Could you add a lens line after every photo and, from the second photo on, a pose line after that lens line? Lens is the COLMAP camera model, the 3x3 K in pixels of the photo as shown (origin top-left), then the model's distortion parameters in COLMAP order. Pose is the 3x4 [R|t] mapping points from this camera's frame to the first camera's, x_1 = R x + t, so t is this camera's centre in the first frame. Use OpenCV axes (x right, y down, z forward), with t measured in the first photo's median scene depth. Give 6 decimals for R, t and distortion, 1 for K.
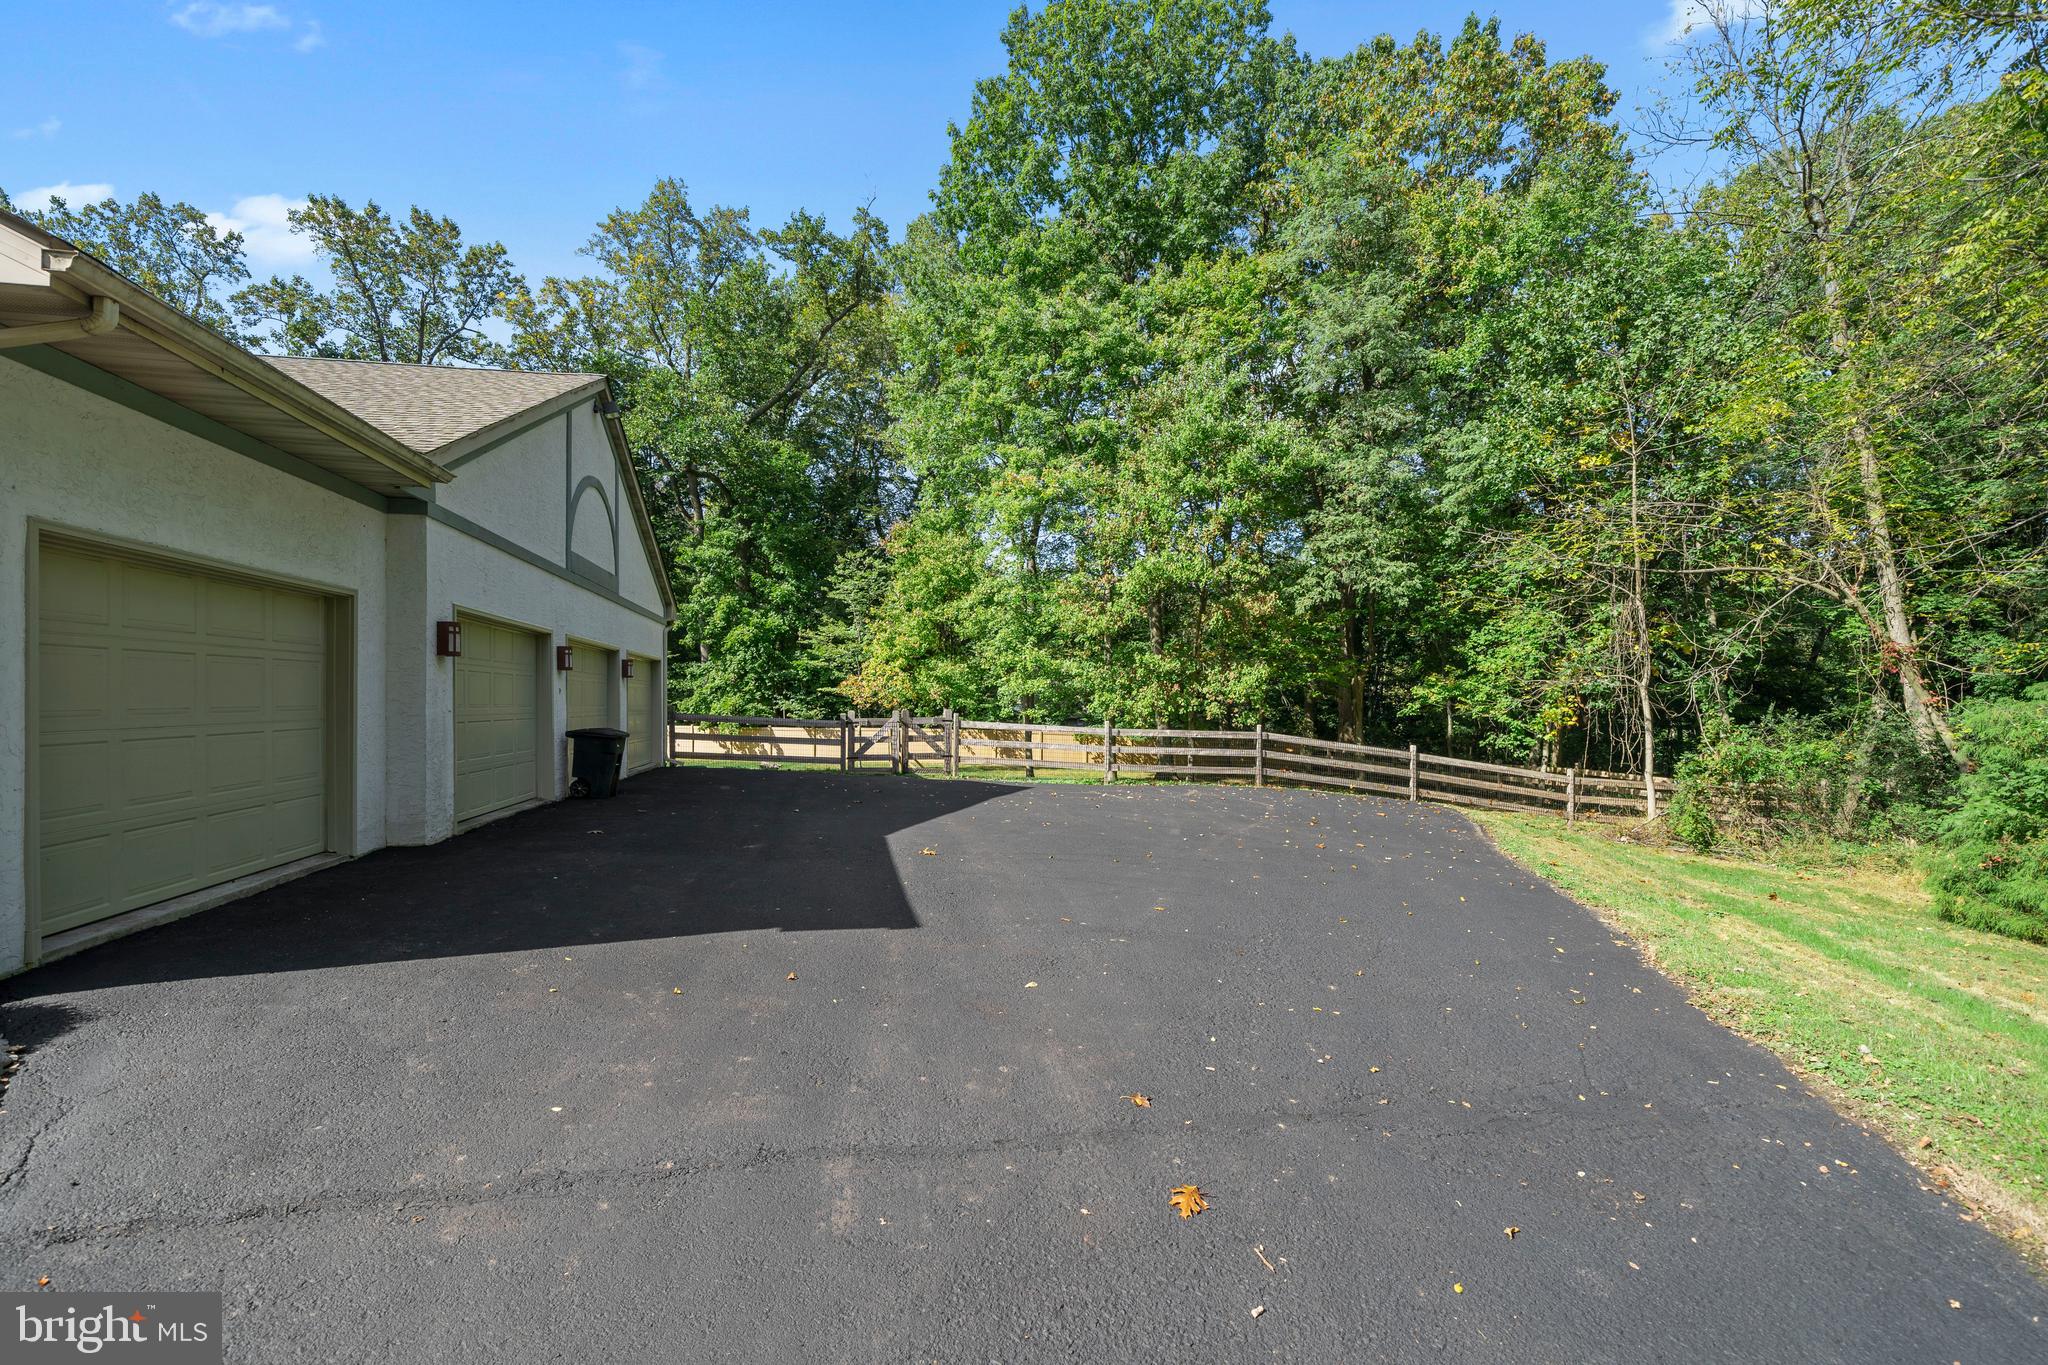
lens RADIAL K [[793.0, 0, 1011.4], [0, 793.0, 688.2], [0, 0, 1]] dist [0.000422, 0.000064]
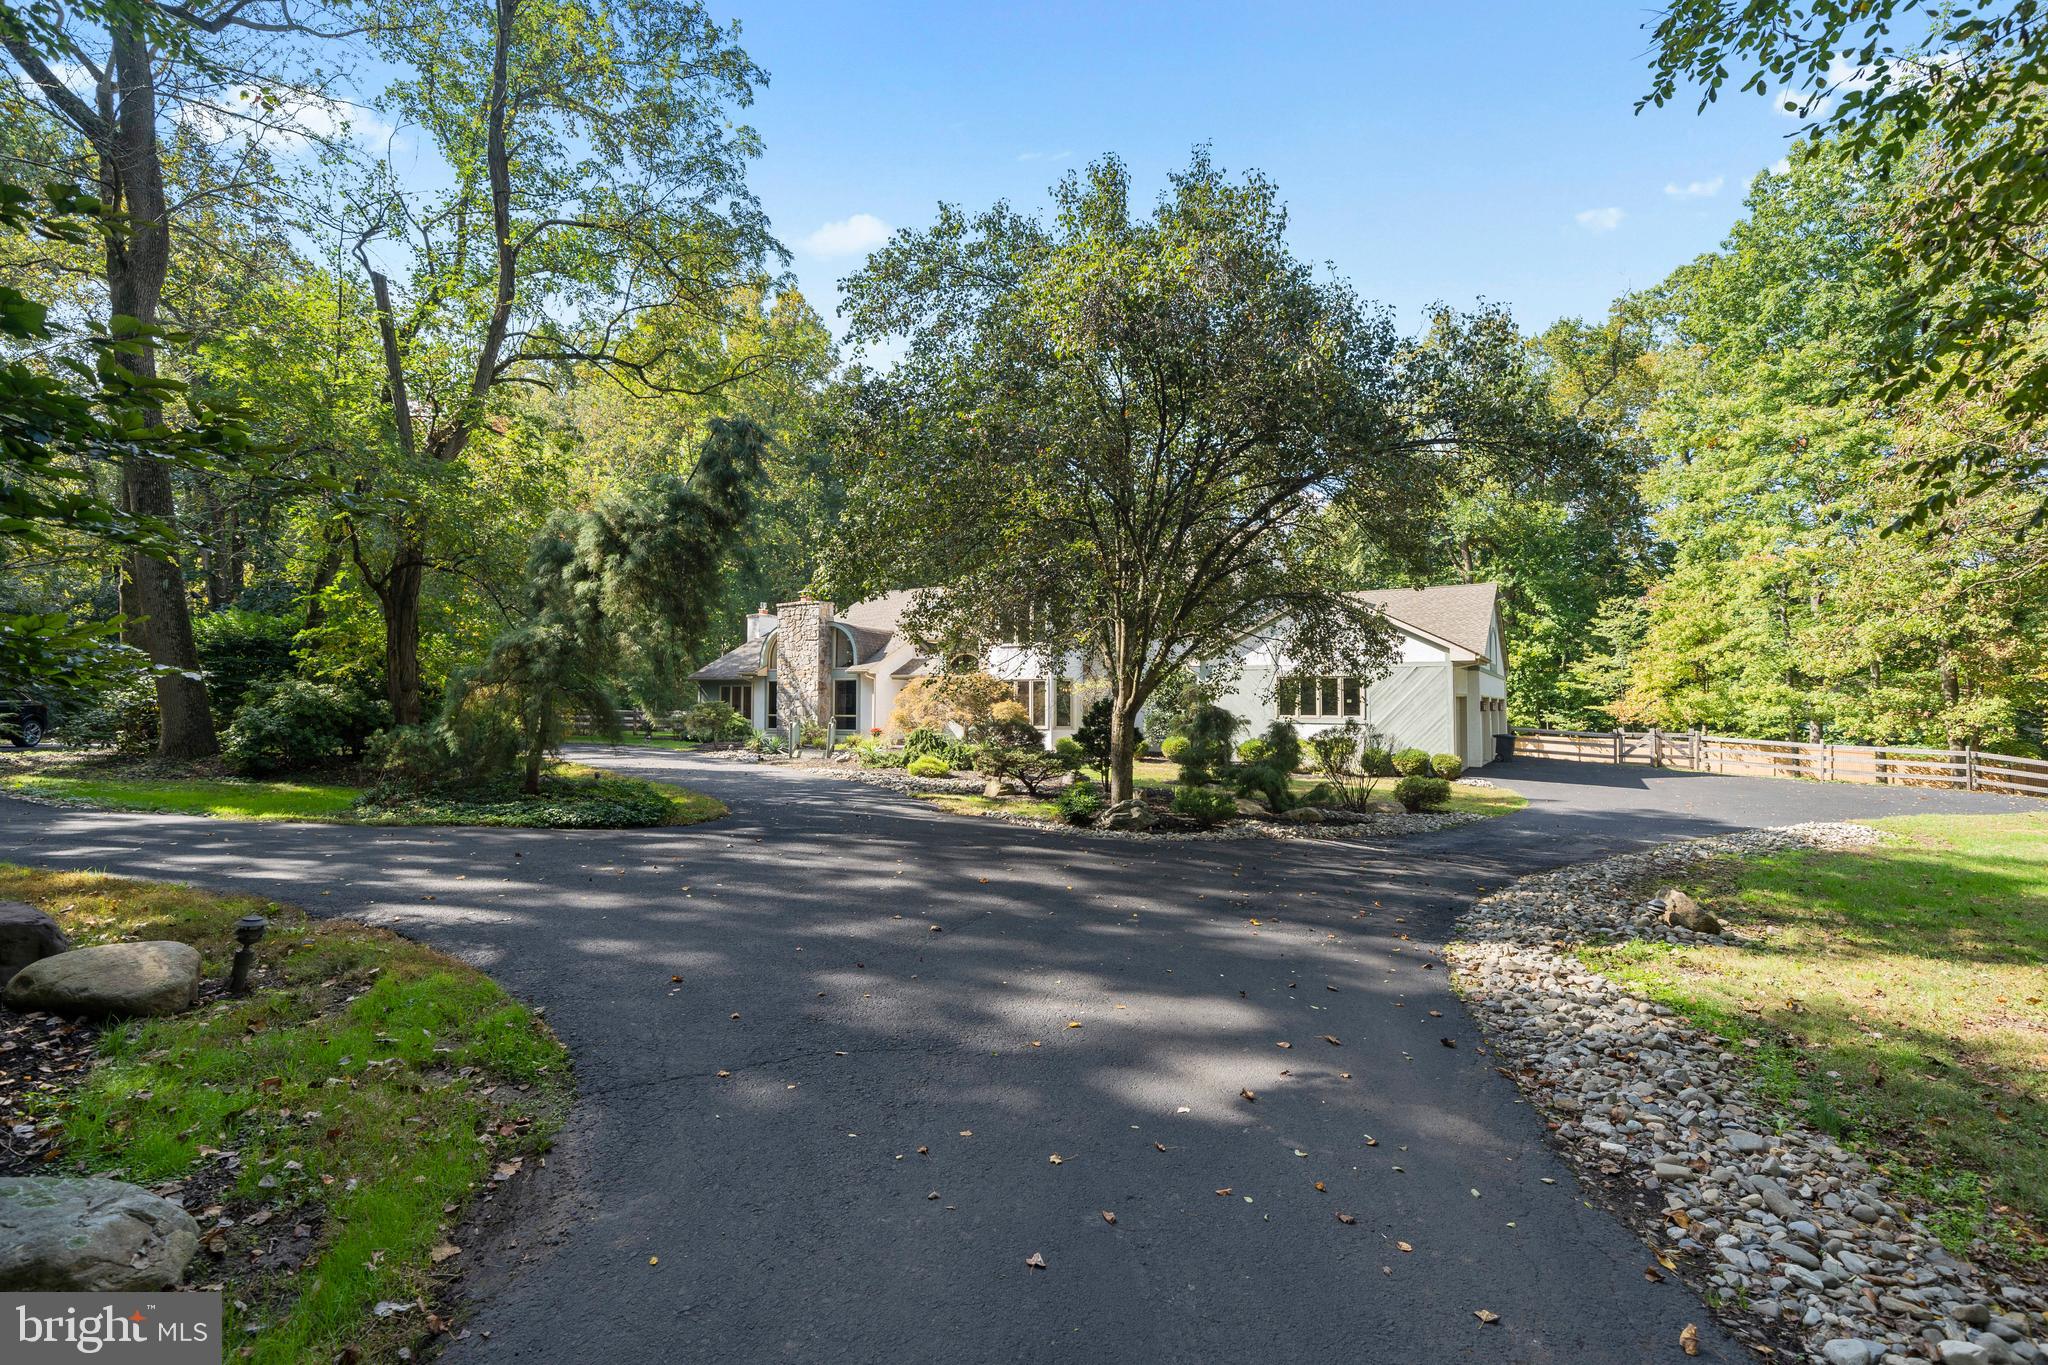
lens RADIAL K [[938.1, 0, 1011.8], [0, 938.1, 675.8], [0, 0, 1]] dist [-0.001698, -0.000421]
pose [[0.727105, -0.013769, -0.686388, 0.152723], [0.006158, 0.999889, -0.013534, -0.043252], [0.686498, 0.005614, 0.727110, -0.904232]]
